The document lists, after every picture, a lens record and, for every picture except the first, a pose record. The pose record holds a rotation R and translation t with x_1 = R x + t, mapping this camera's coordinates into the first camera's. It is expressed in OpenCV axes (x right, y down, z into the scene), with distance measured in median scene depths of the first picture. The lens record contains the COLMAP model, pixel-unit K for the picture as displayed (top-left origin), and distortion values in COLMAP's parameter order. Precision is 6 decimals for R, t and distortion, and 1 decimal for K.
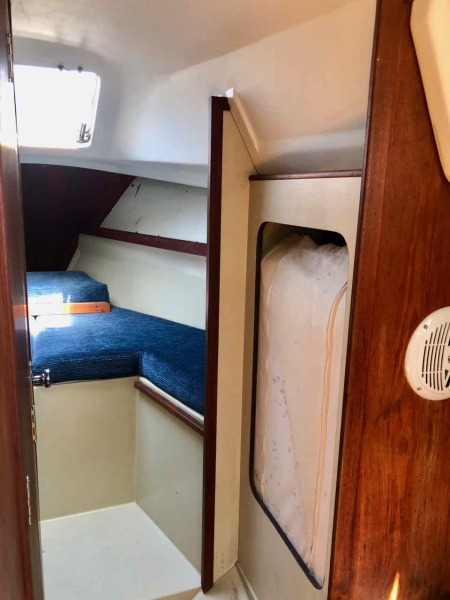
lens RADIAL K [[519.8, 0, 224.2], [0, 519.8, 294.8], [0, 0, 1]] dist [0.029994, -0.009472]
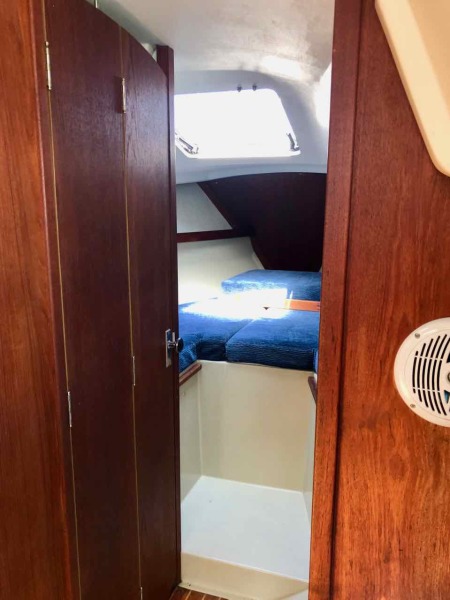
lens RADIAL K [[537.8, 0, 225.5], [0, 537.8, 297.9], [0, 0, 1]] dist [0.024196, -0.013198]
pose [[0.784555, 0.098340, -0.612212, 0.662159], [-0.108744, 0.993863, 0.020290, 0.014028], [0.610450, 0.050656, 0.790434, 0.074448]]
